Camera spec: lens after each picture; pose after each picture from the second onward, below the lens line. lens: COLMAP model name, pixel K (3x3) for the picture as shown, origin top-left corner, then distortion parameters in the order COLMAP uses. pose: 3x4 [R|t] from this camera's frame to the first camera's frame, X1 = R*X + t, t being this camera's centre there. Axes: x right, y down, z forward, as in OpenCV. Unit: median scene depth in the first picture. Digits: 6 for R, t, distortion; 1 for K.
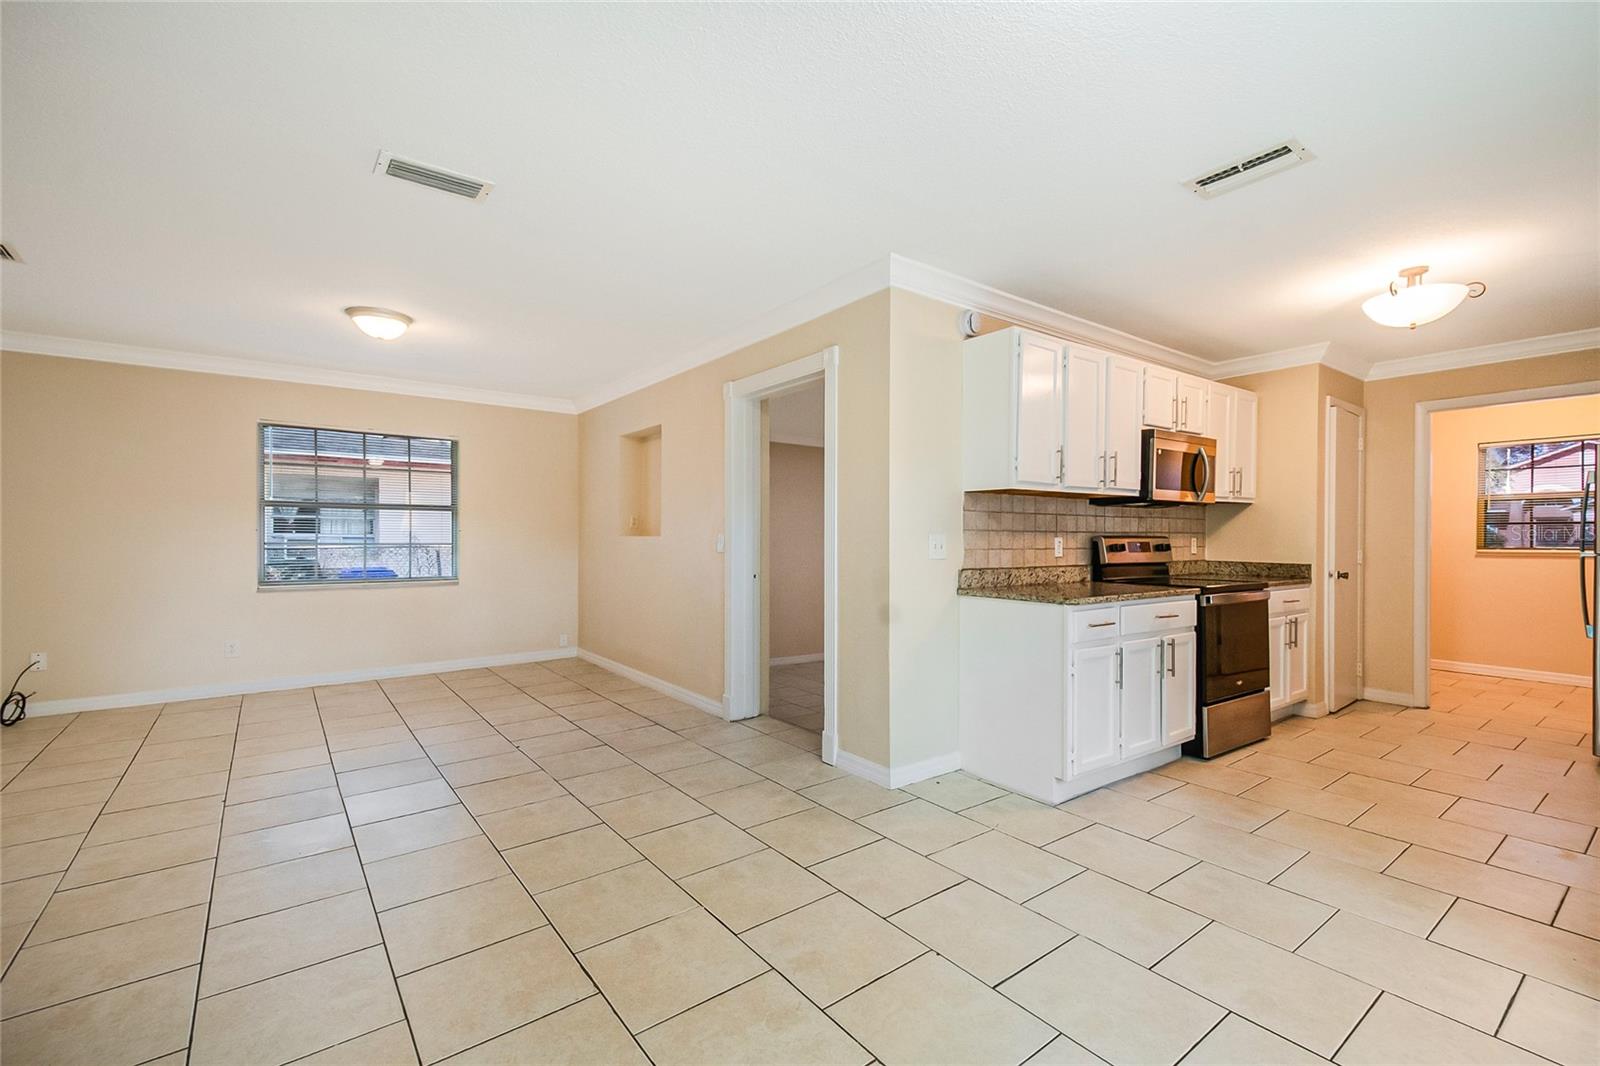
lens RADIAL K [[690.4, 0, 808.6], [0, 690.4, 536.1], [0, 0, 1]] dist [0.032221, -0.009108]
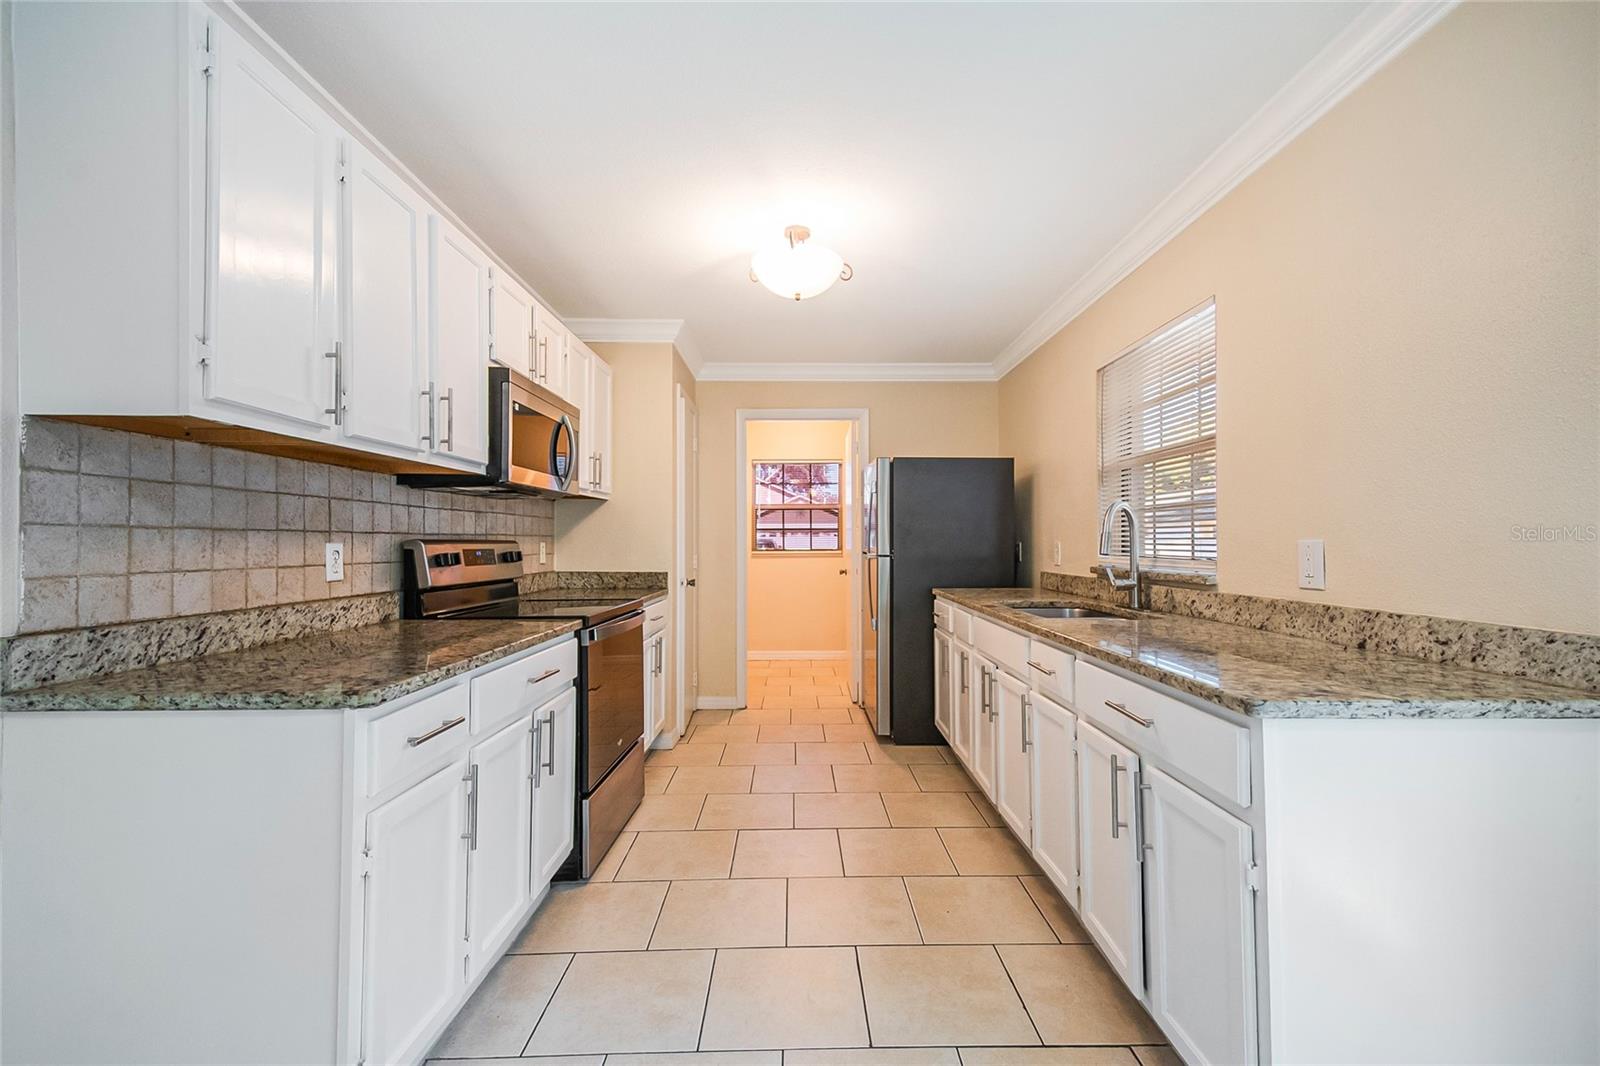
lens RADIAL K [[690.4, 0, 809.6], [0, 690.4, 538.6], [0, 0, 1]] dist [0.032221, -0.009108]
pose [[0.592120, 0.000279, 0.805850, 0.147095], [0.001502, 0.999998, -0.001450, -0.000110], [-0.805849, 0.002069, 0.592118, 0.396700]]
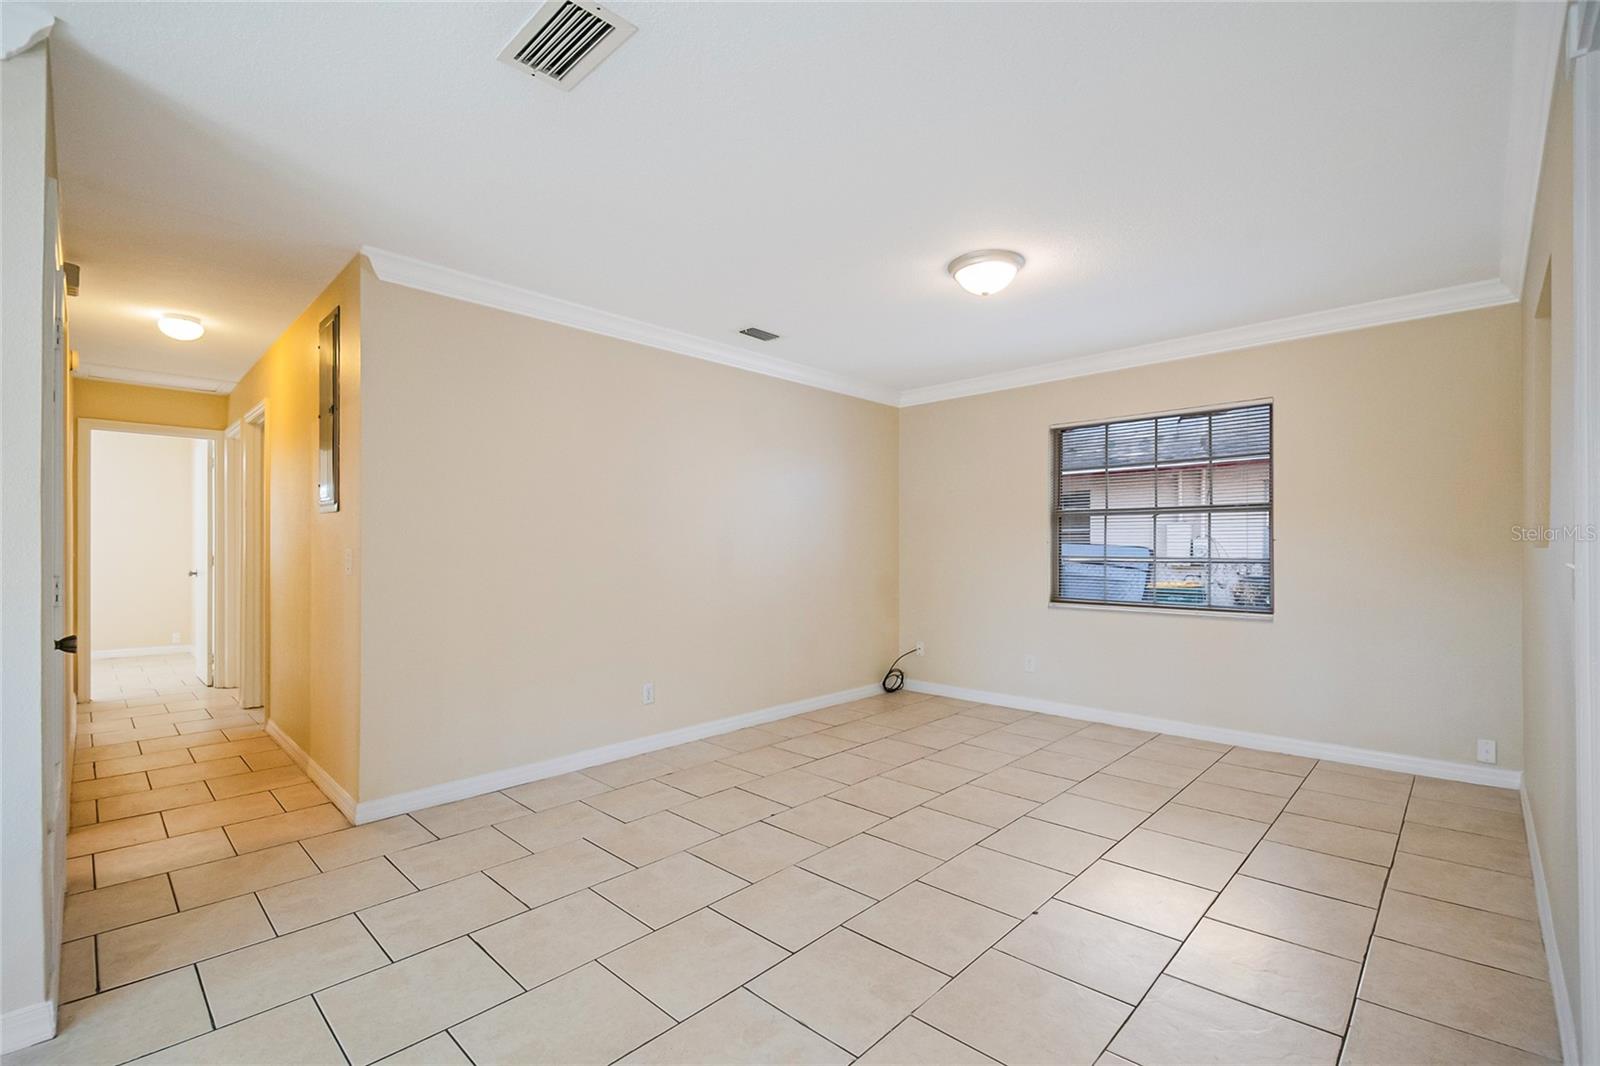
lens RADIAL K [[690.4, 0, 805.9], [0, 690.4, 550.5], [0, 0, 1]] dist [0.032221, -0.009108]
pose [[0.148032, 0.005056, -0.988970, 0.122108], [0.002319, 0.999982, 0.005459, -0.005378], [0.988980, -0.003102, 0.148017, 0.684385]]
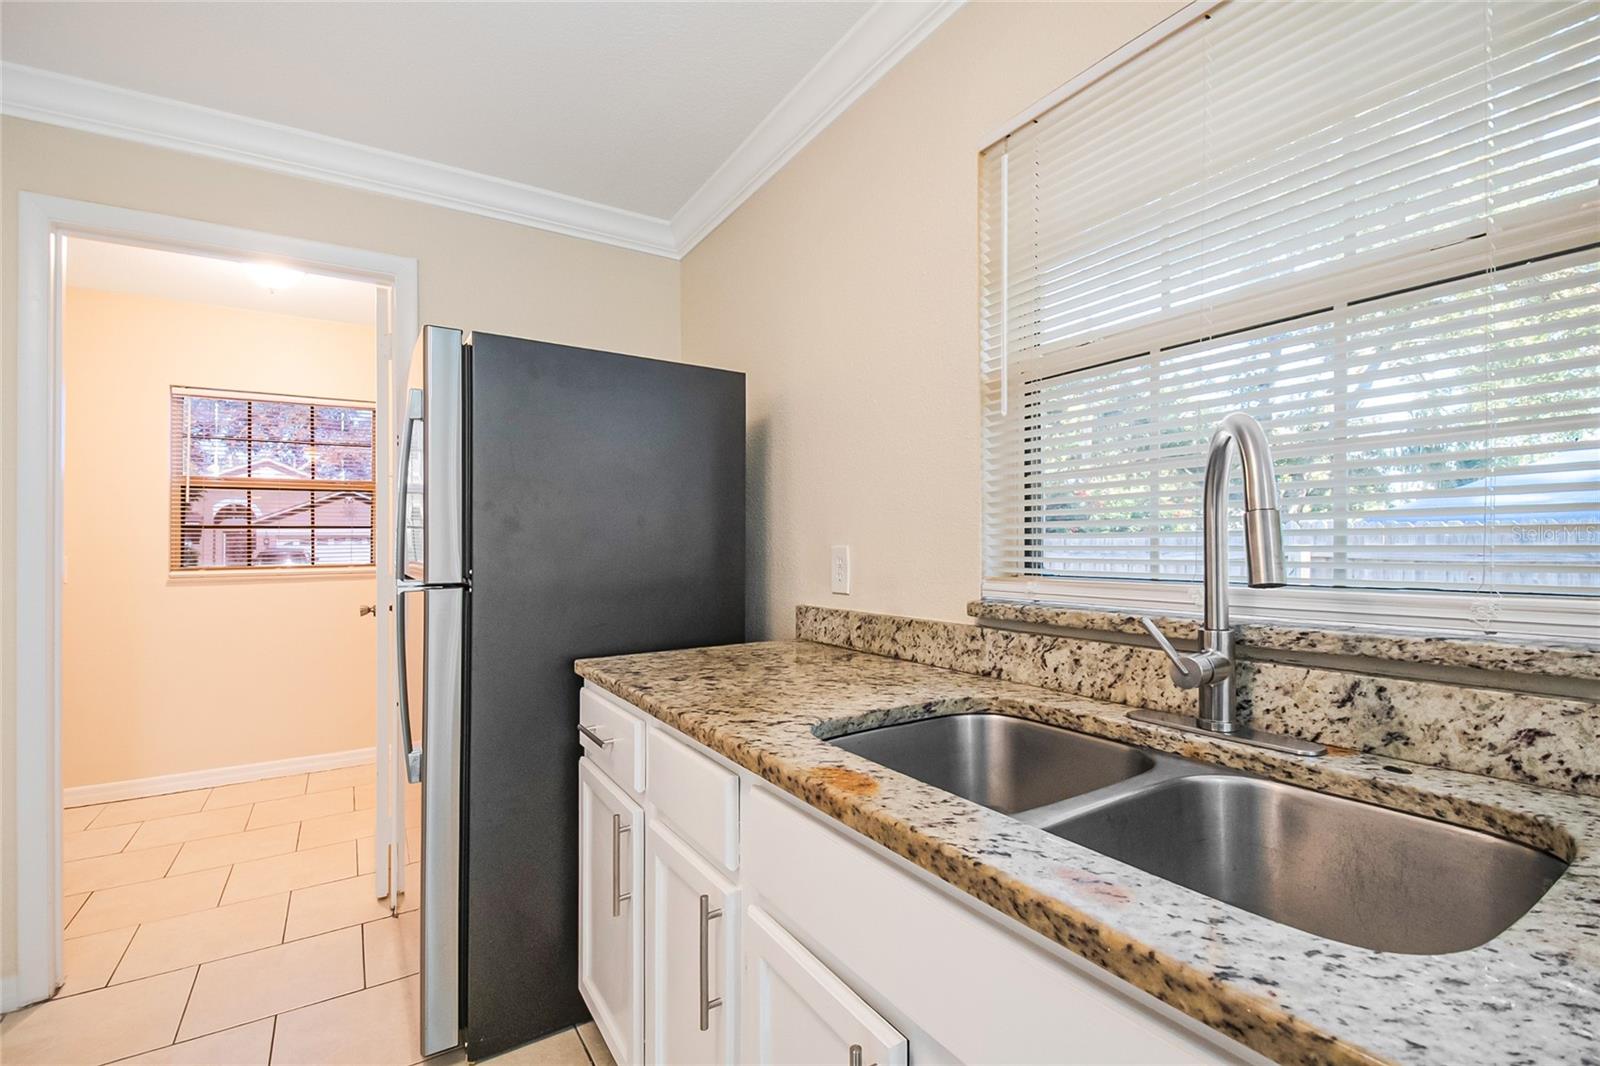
lens RADIAL K [[690.4, 0, 814.9], [0, 690.4, 541.3], [0, 0, 1]] dist [0.032221, -0.009108]
pose [[0.069387, 0.004857, 0.997578, 0.621252], [0.009404, 0.999941, -0.005523, 0.002273], [-0.997545, 0.009765, 0.069337, 0.656528]]
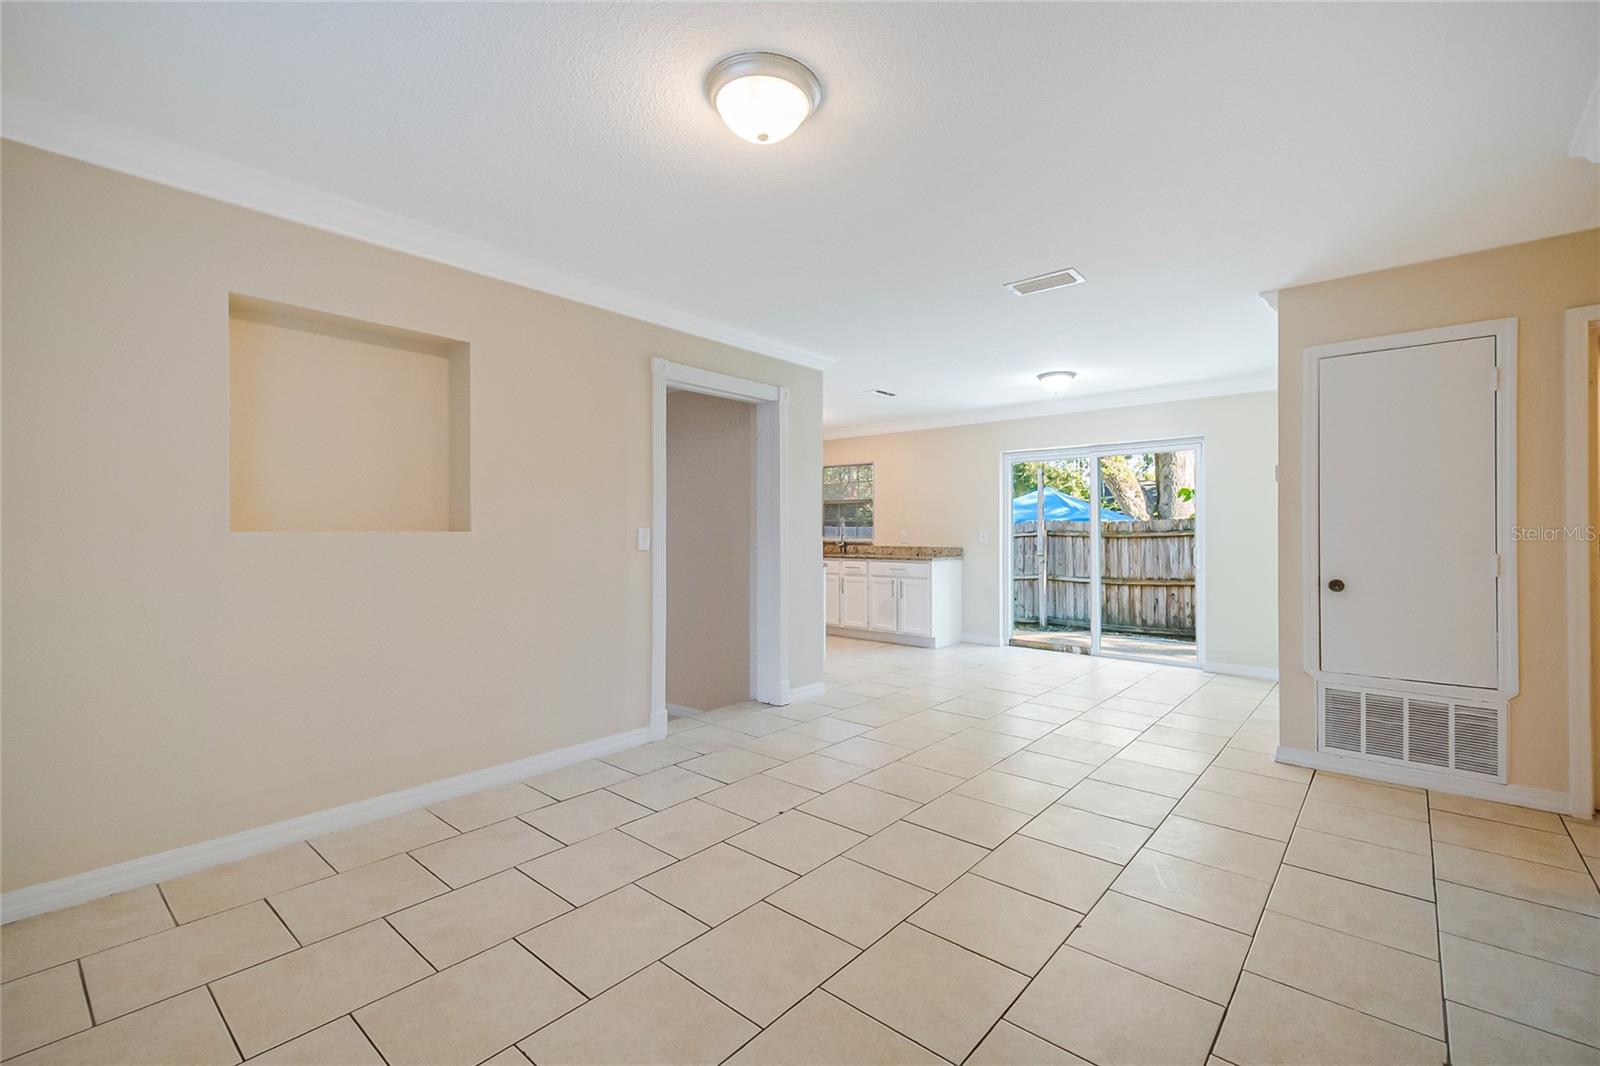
lens RADIAL K [[690.4, 0, 804.5], [0, 690.4, 530.5], [0, 0, 1]] dist [0.032221, -0.009108]
pose [[-0.214661, -0.001414, 0.976688, -1.094897], [-0.001818, 0.999998, 0.001048, -0.002646], [-0.976687, -0.001550, -0.214663, 1.085668]]
